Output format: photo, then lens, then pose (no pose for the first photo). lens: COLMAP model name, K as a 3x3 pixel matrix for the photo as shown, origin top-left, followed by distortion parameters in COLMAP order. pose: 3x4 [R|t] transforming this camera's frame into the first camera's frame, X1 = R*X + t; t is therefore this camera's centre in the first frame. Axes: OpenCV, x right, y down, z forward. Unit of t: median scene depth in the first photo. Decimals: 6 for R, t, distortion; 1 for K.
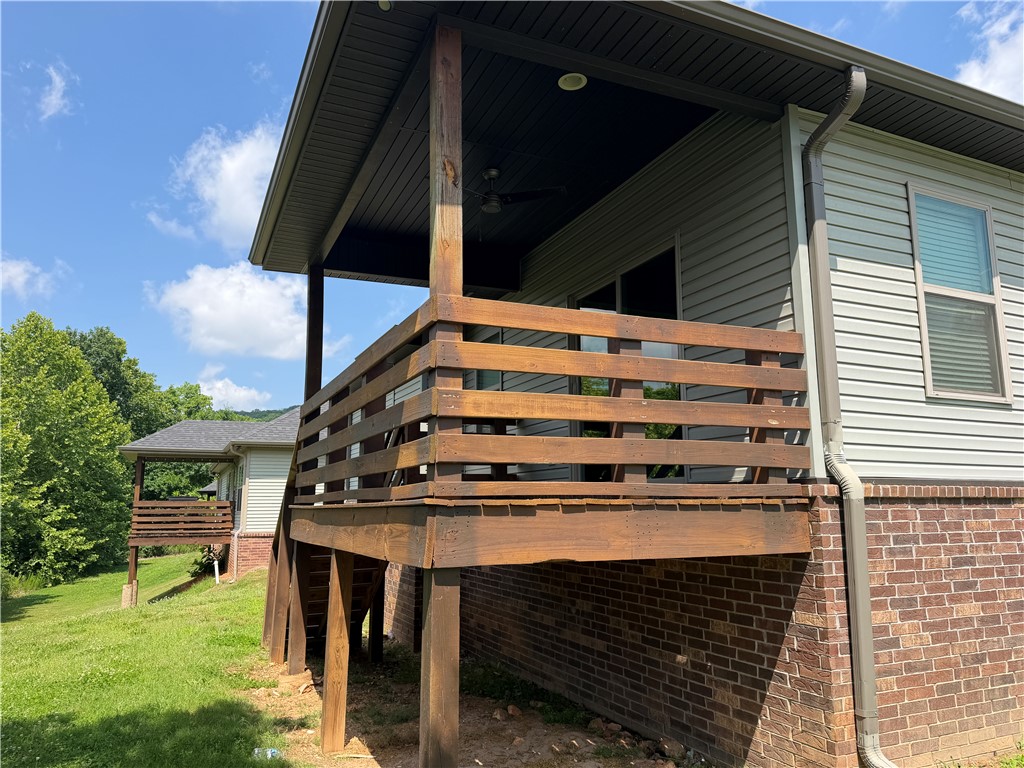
lens RADIAL K [[731.8, 0, 512.2], [0, 731.8, 380.8], [0, 0, 1]] dist [0.049558, -0.008884]
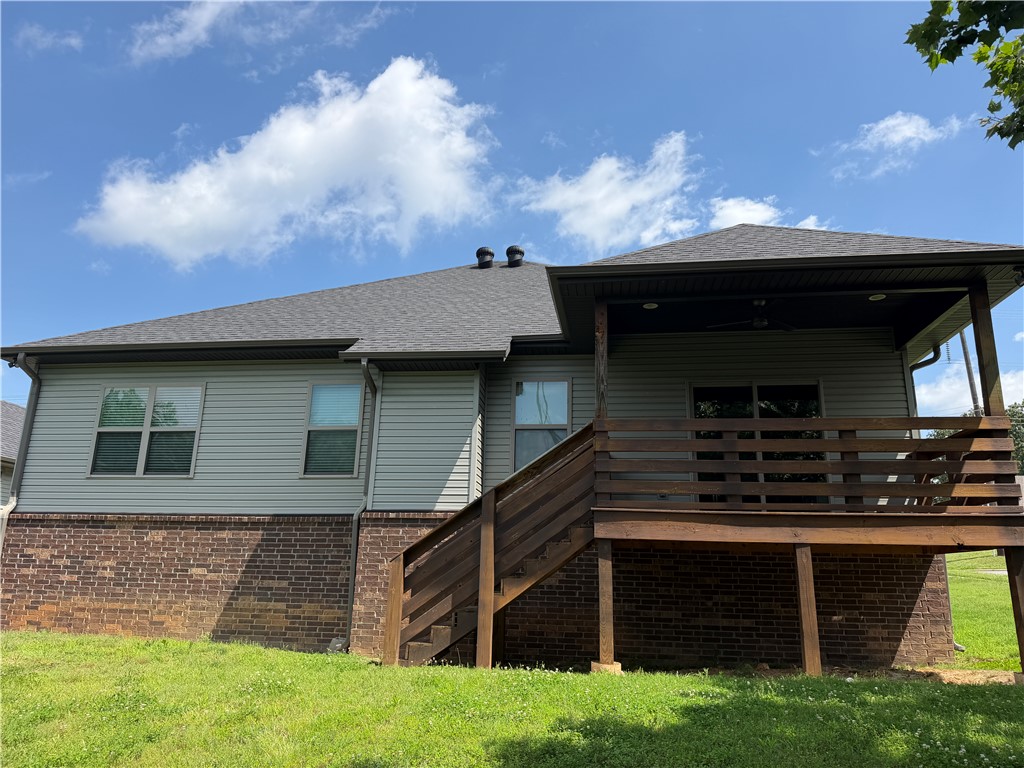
lens RADIAL K [[731.8, 0, 514.2], [0, 731.8, 386.4], [0, 0, 1]] dist [0.049558, -0.008884]
pose [[0.523101, 0.227663, 0.821301, -1.512388], [-0.158617, 0.972831, -0.168641, 0.220077], [-0.837380, -0.042056, 0.545000, 0.598478]]
